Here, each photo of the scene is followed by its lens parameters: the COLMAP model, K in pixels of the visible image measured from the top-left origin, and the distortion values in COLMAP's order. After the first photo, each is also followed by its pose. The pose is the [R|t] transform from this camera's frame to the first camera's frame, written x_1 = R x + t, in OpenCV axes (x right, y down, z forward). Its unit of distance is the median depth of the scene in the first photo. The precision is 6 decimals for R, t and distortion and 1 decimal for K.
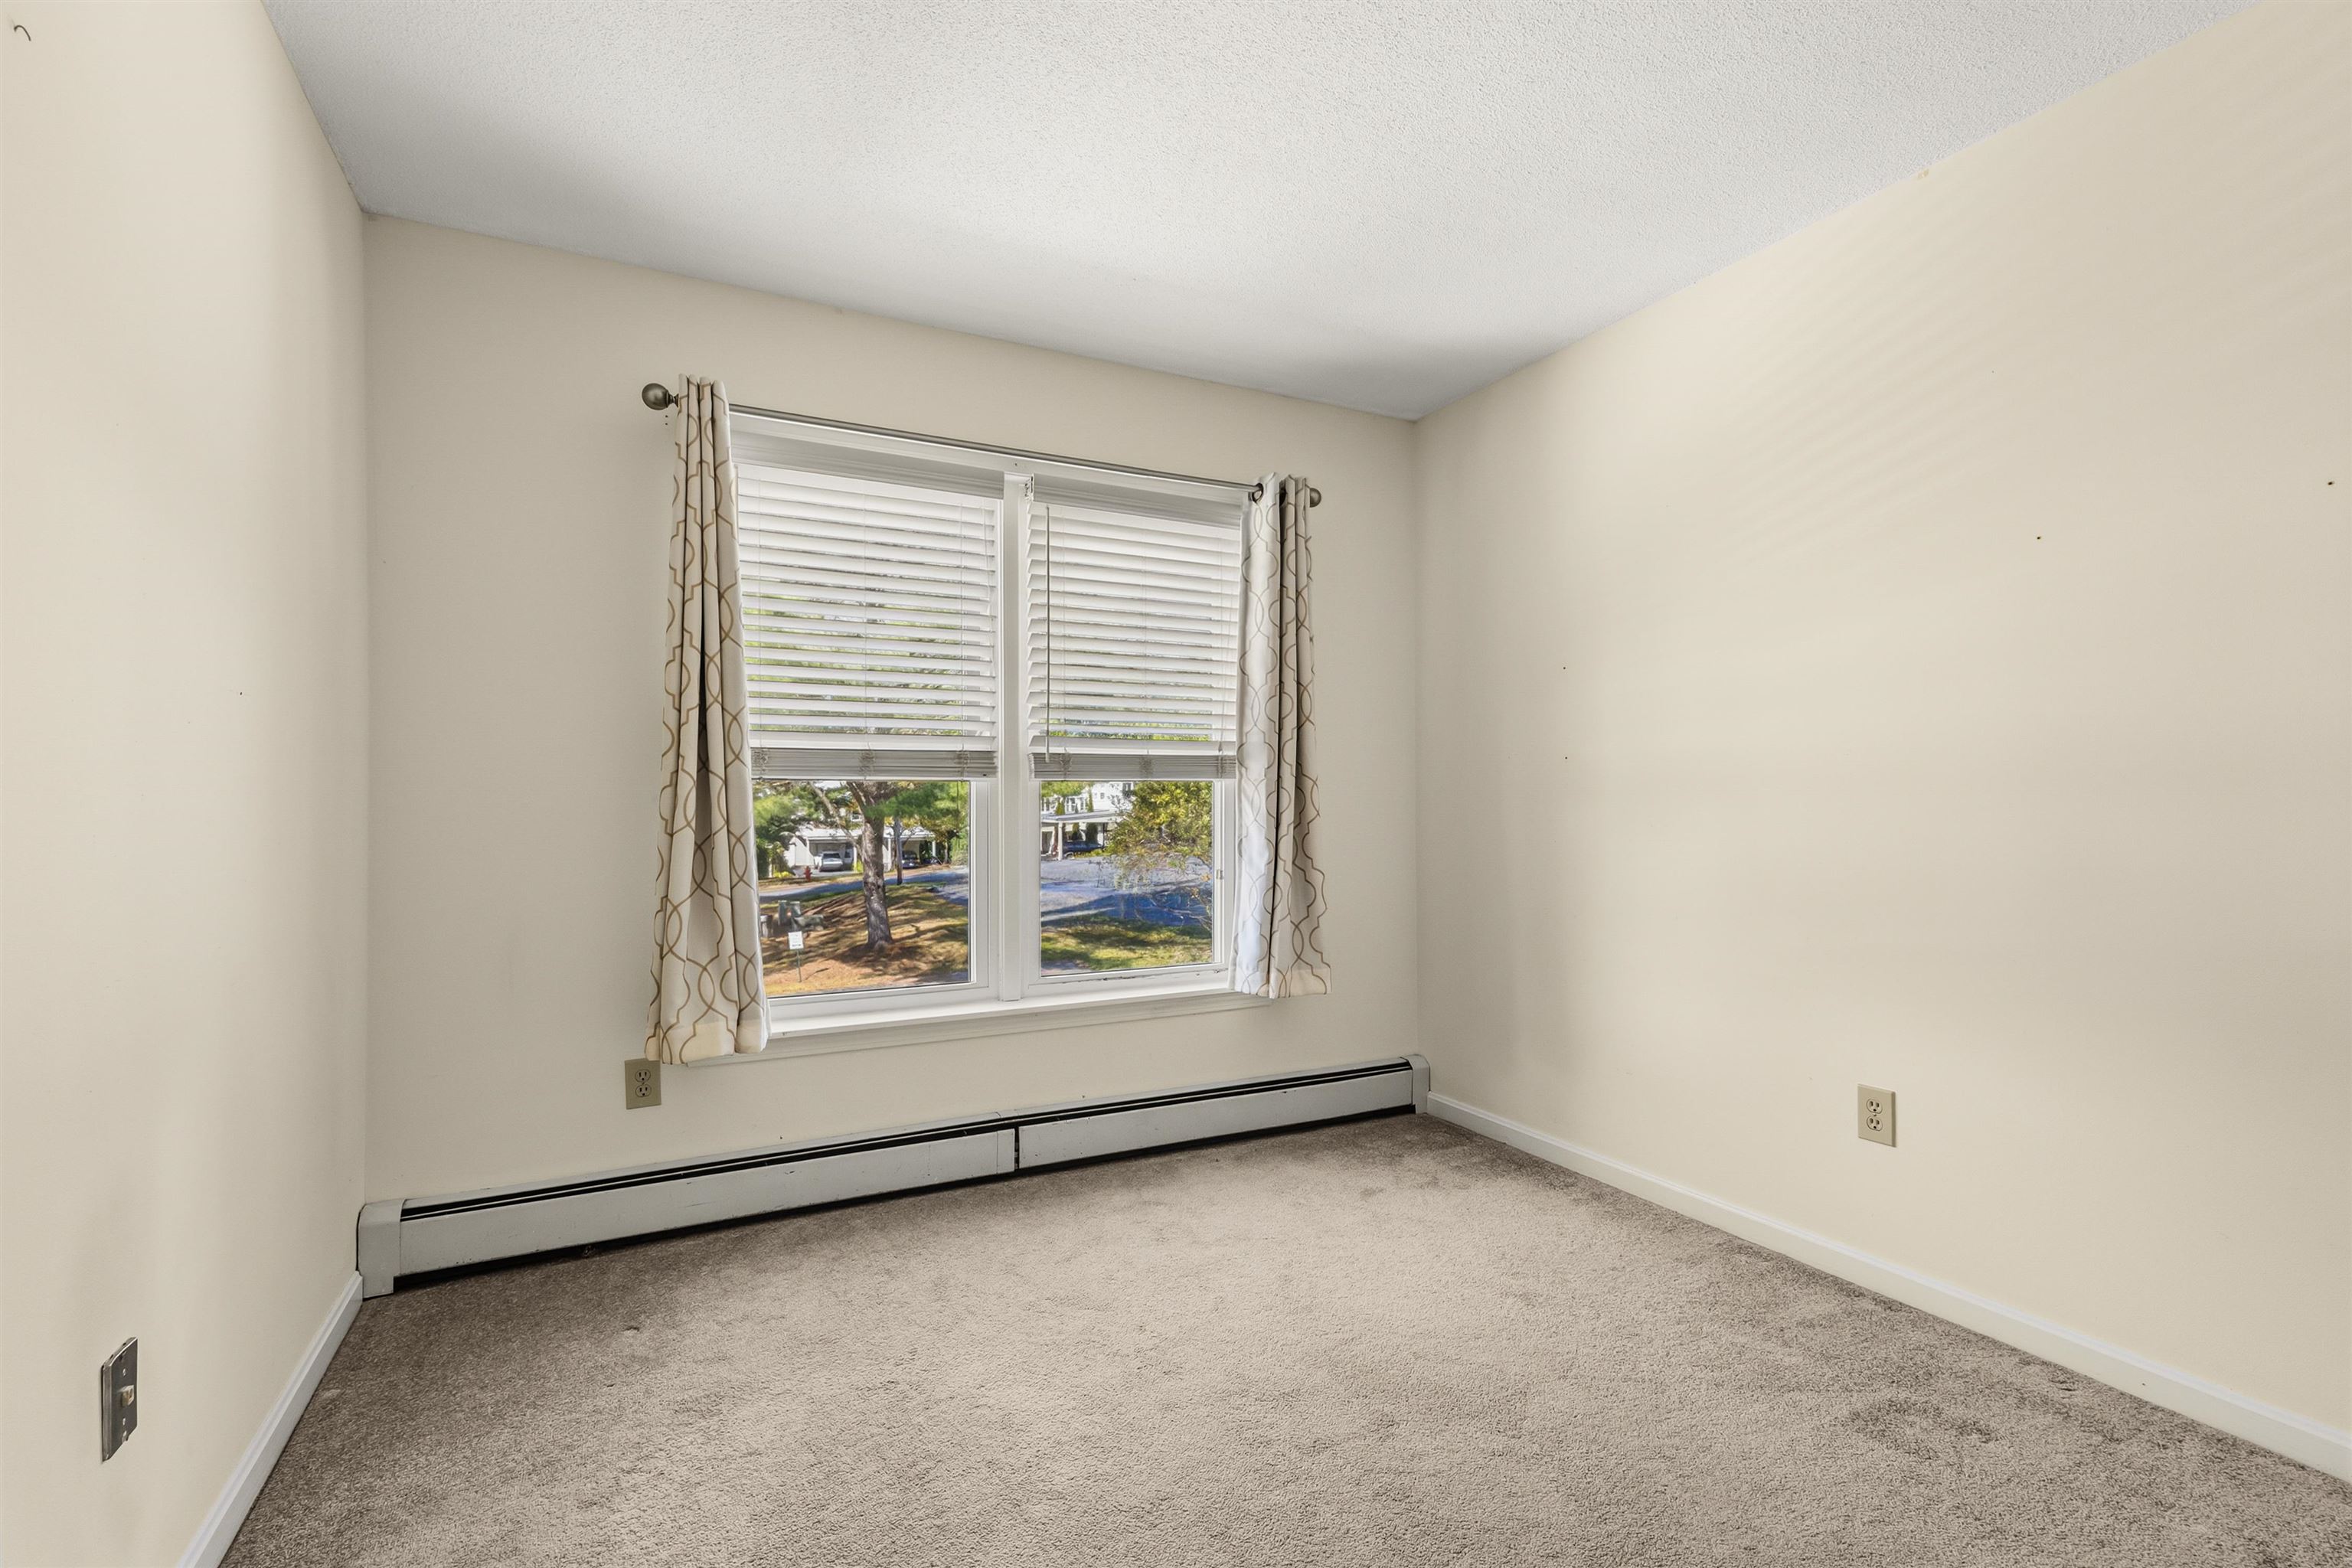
lens RADIAL K [[1060.5, 0, 1168.8], [0, 1060.5, 787.8], [0, 0, 1]] dist [0.006392, -0.000326]
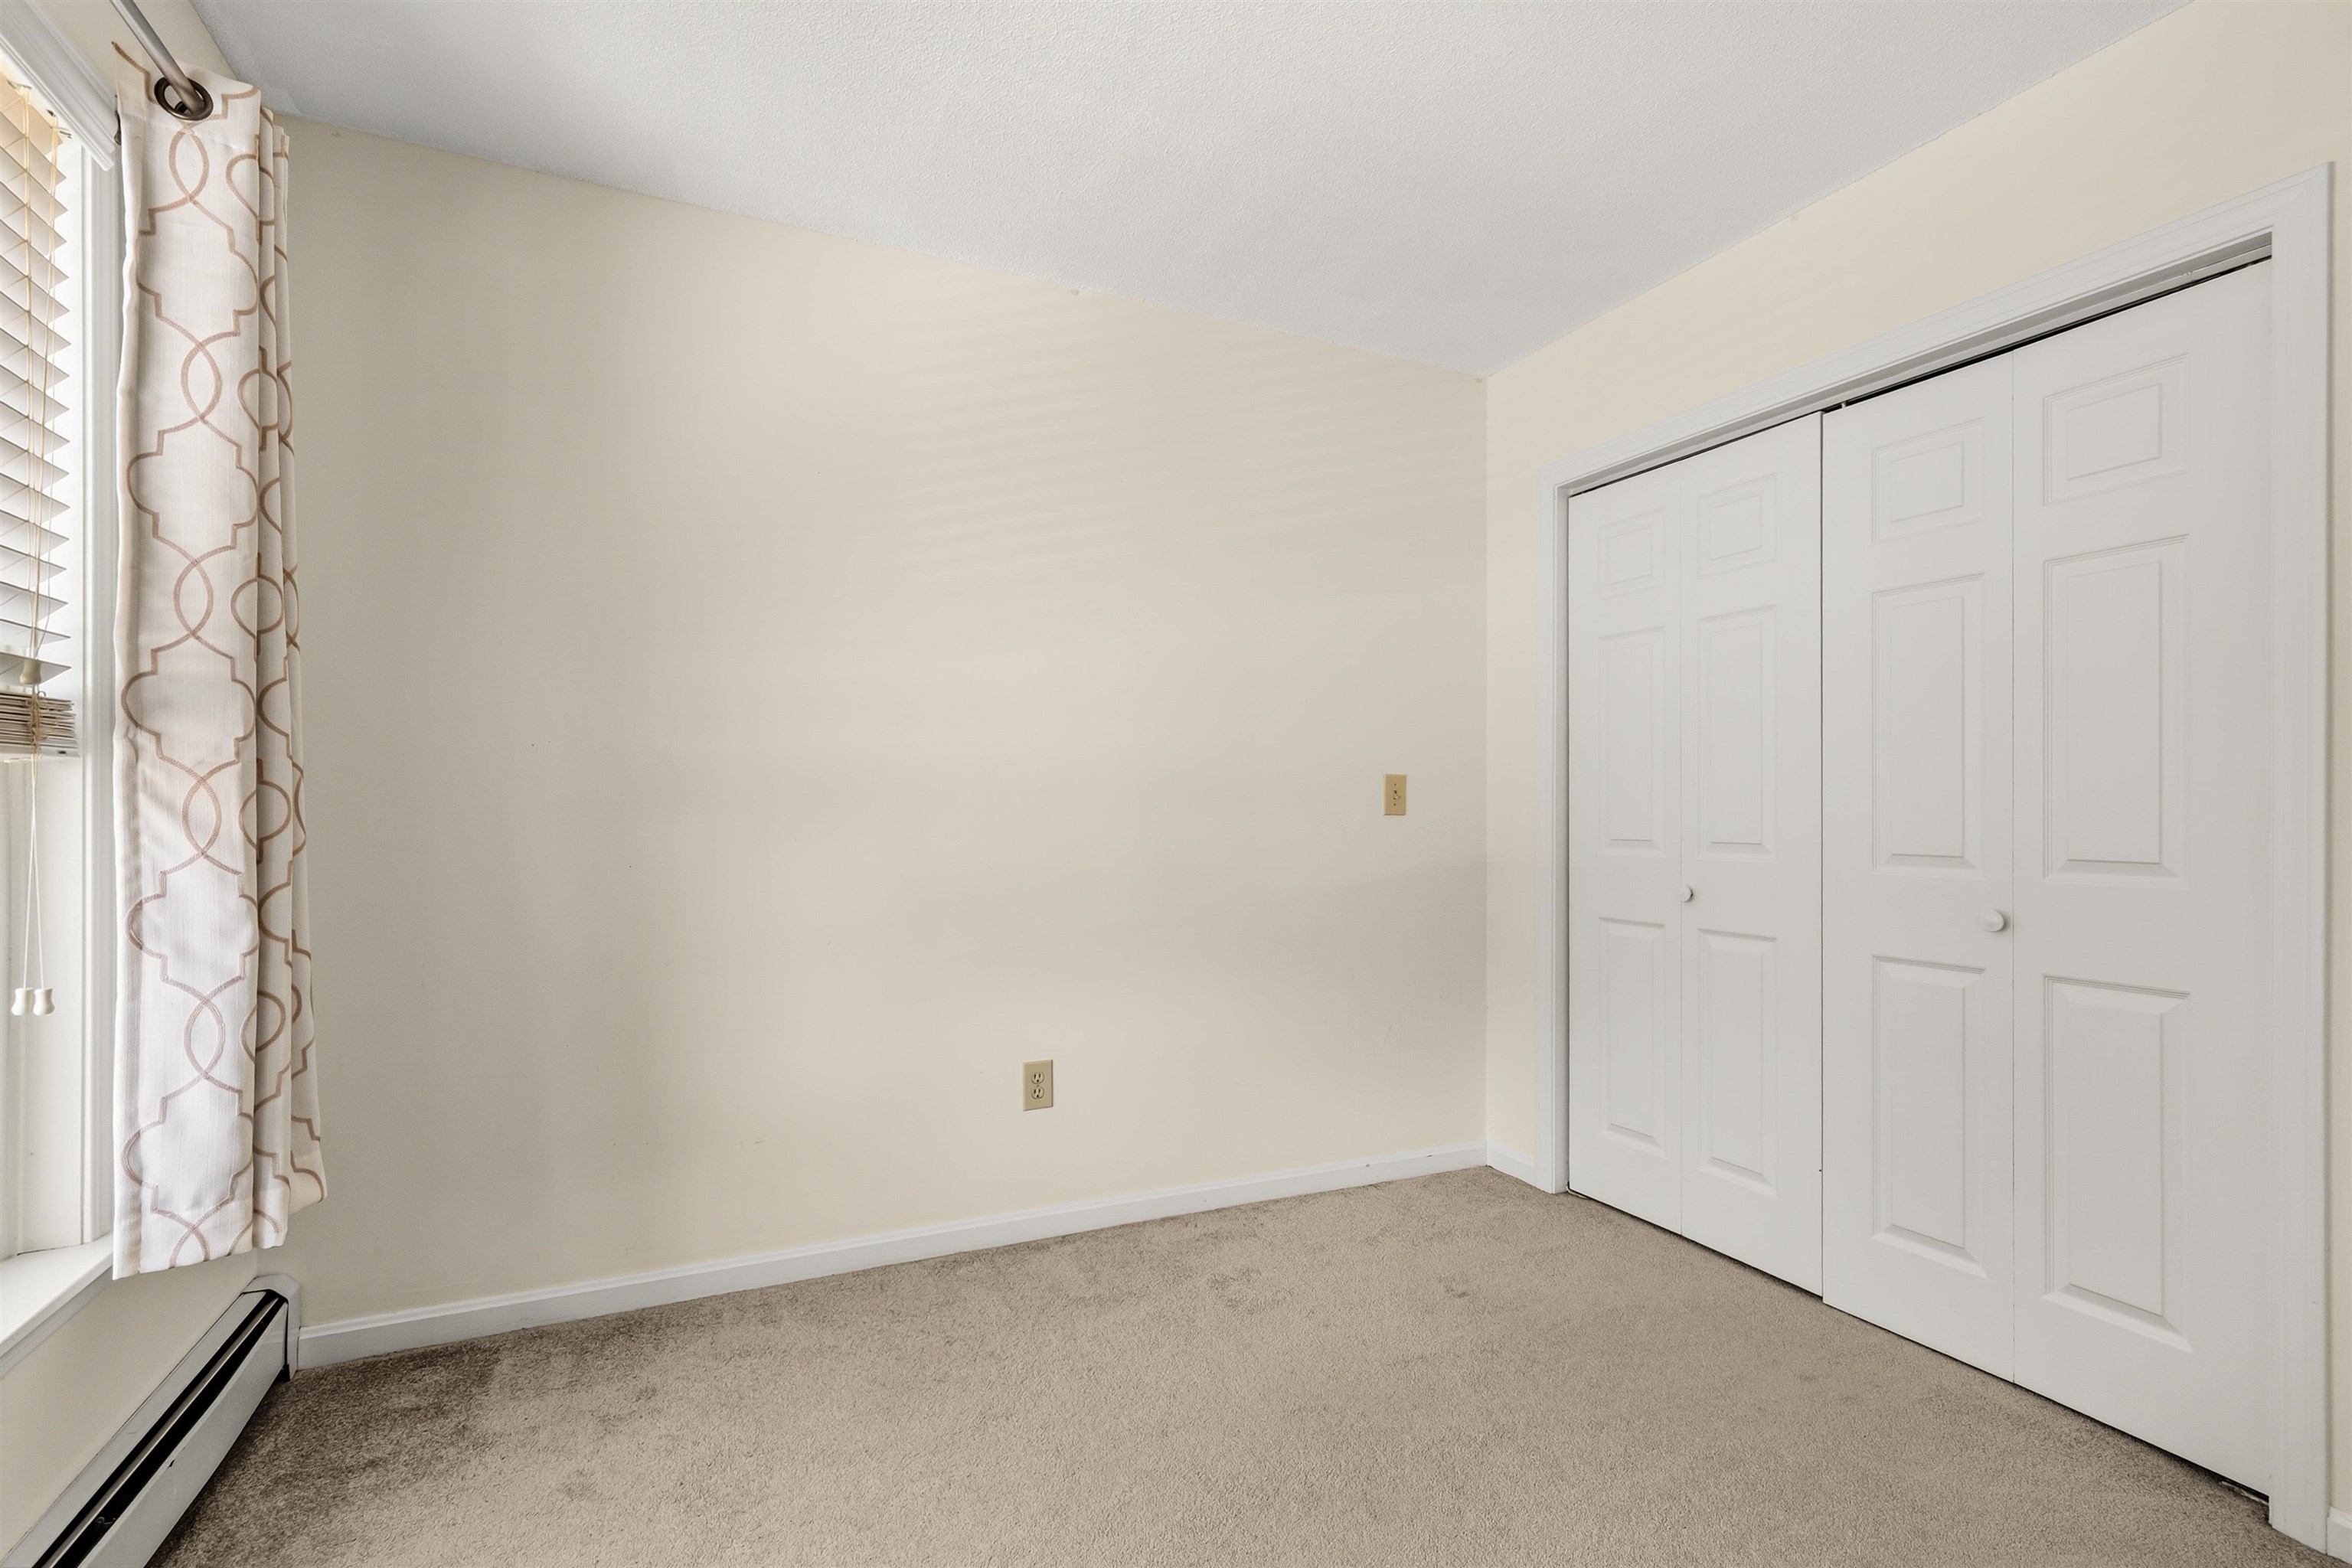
lens RADIAL K [[1060.5, 0, 1168.8], [0, 1060.5, 787.8], [0, 0, 1]] dist [0.006392, -0.000326]
pose [[0.025385, 0.016151, 0.999547, -0.471876], [-0.021804, 0.999641, -0.015599, 0.000896], [-0.999440, -0.021398, 0.025728, 0.813801]]
